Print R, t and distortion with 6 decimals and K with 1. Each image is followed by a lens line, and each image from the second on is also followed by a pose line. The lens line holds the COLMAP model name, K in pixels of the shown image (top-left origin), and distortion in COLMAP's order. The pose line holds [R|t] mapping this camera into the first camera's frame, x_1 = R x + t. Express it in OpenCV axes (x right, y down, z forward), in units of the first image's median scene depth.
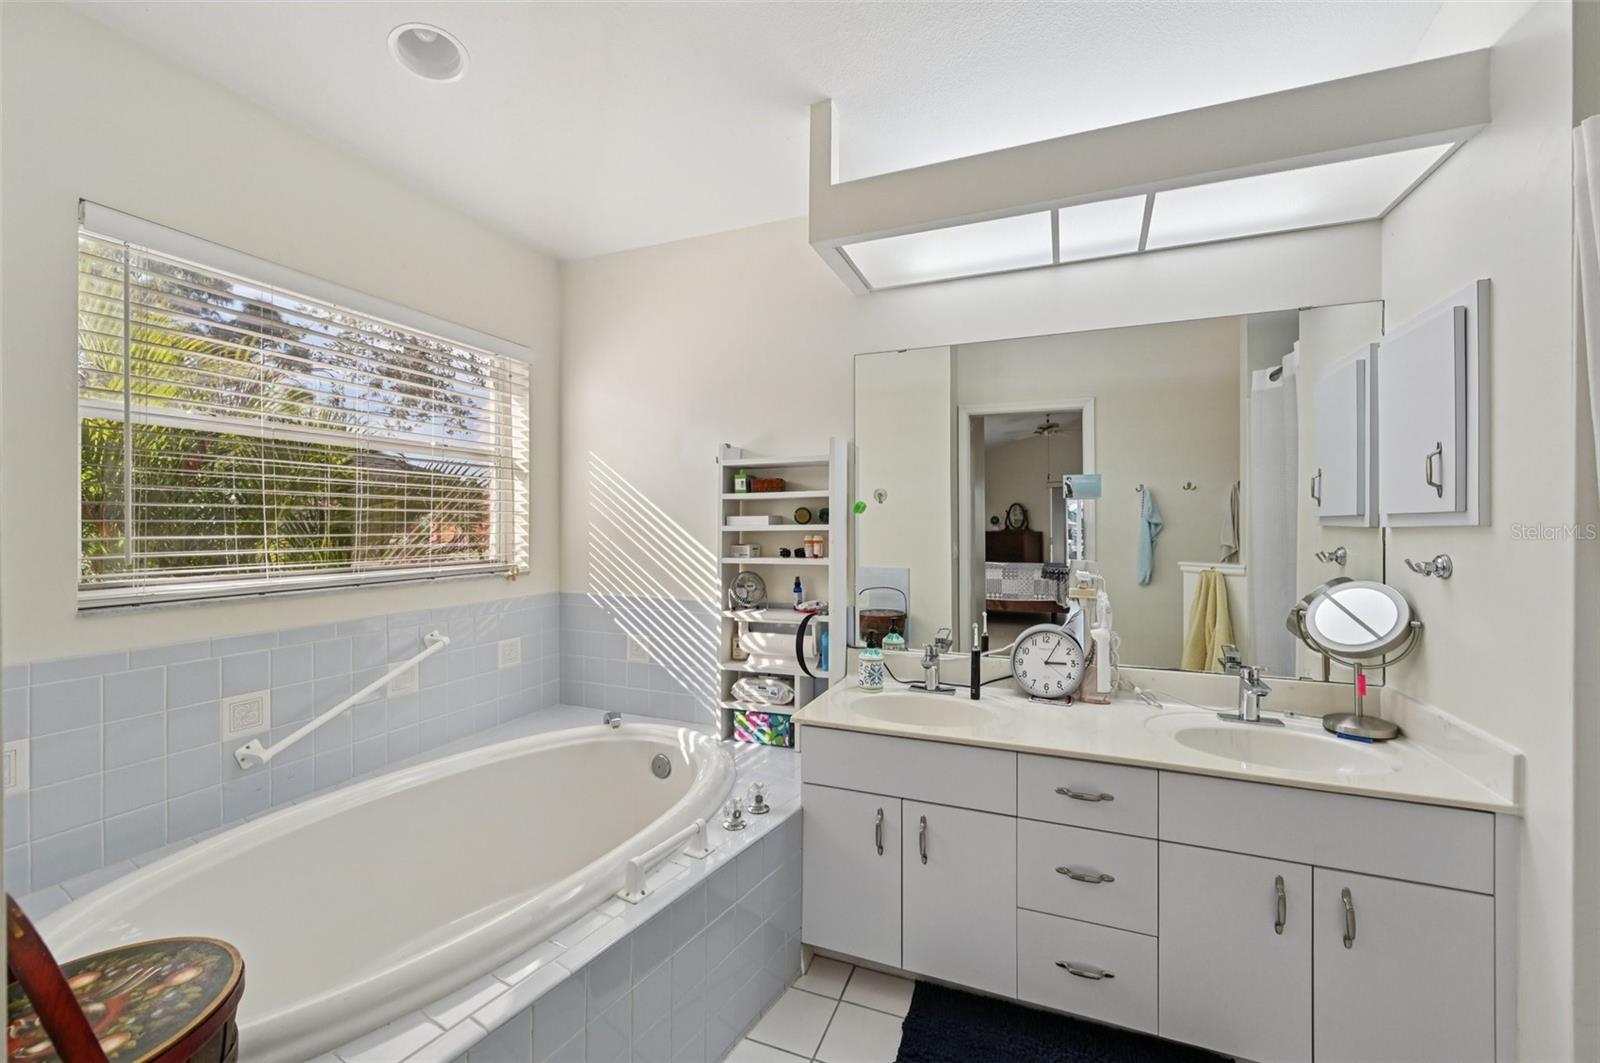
lens RADIAL K [[633.9, 0, 807.2], [0, 633.9, 529.4], [0, 0, 1]] dist [-0.002899, -0.000086]
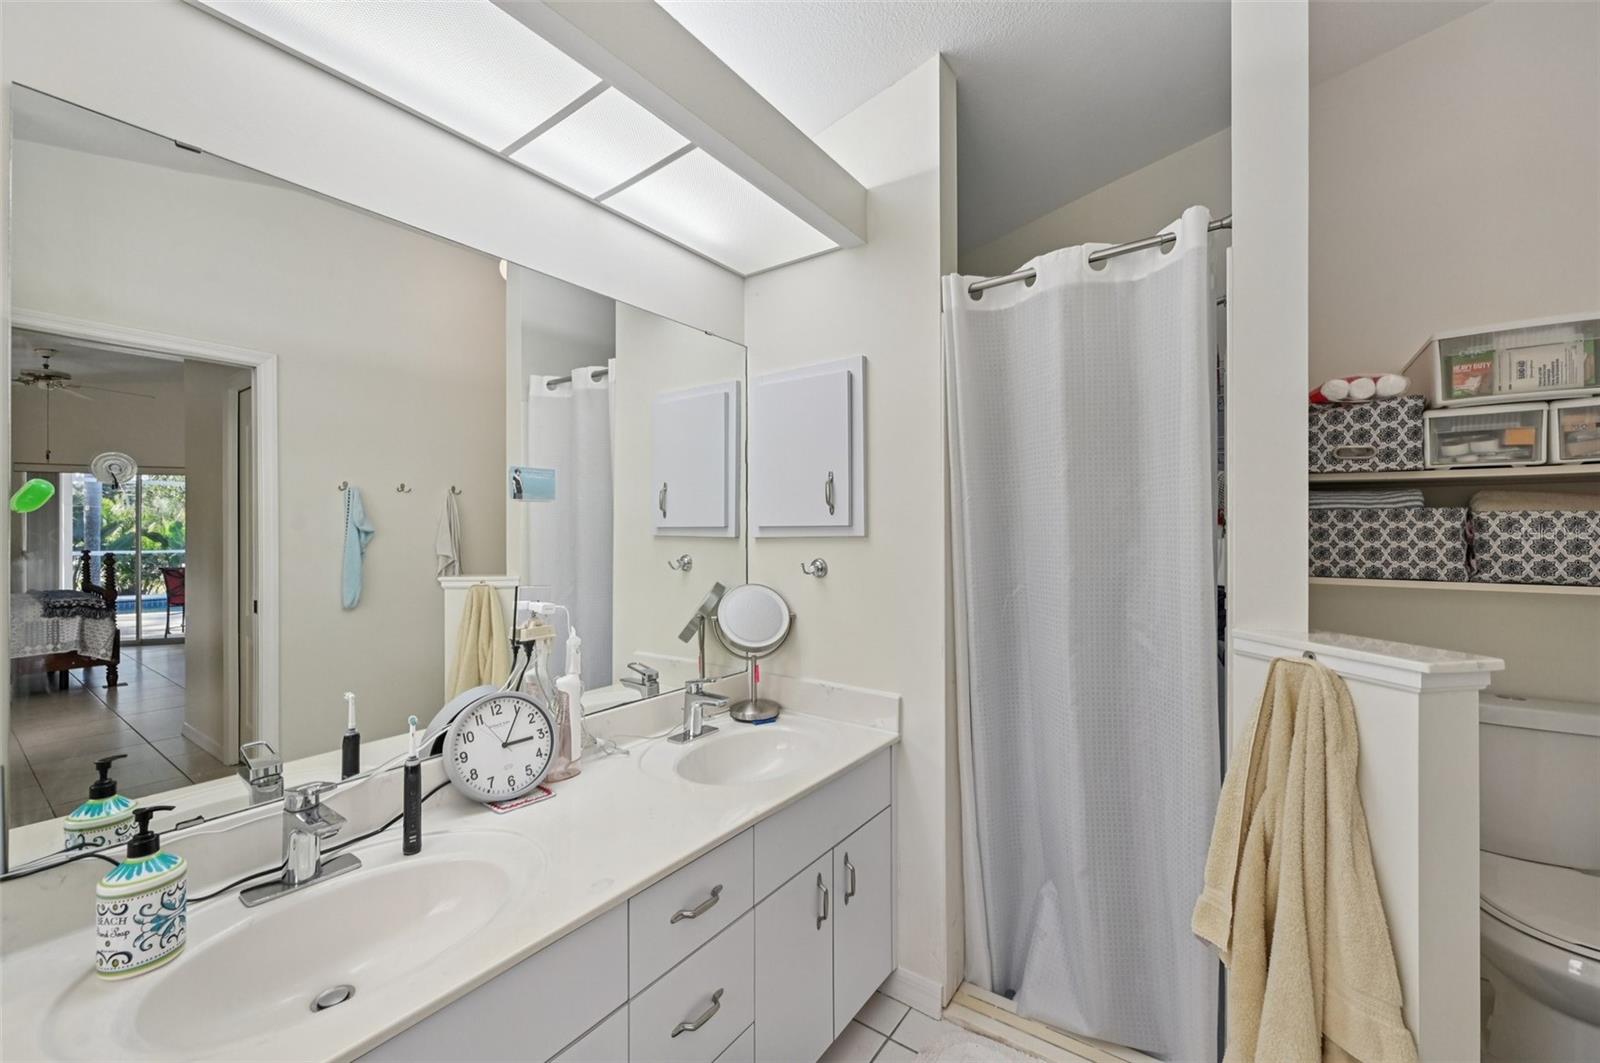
lens RADIAL K [[633.9, 0, 796.8], [0, 633.9, 529.7], [0, 0, 1]] dist [-0.002899, -0.000086]
pose [[0.243795, 0.000631, 0.969827, -0.213375], [0.006142, 0.999979, -0.002195, -0.014005], [-0.969807, 0.006492, 0.243786, 0.593189]]
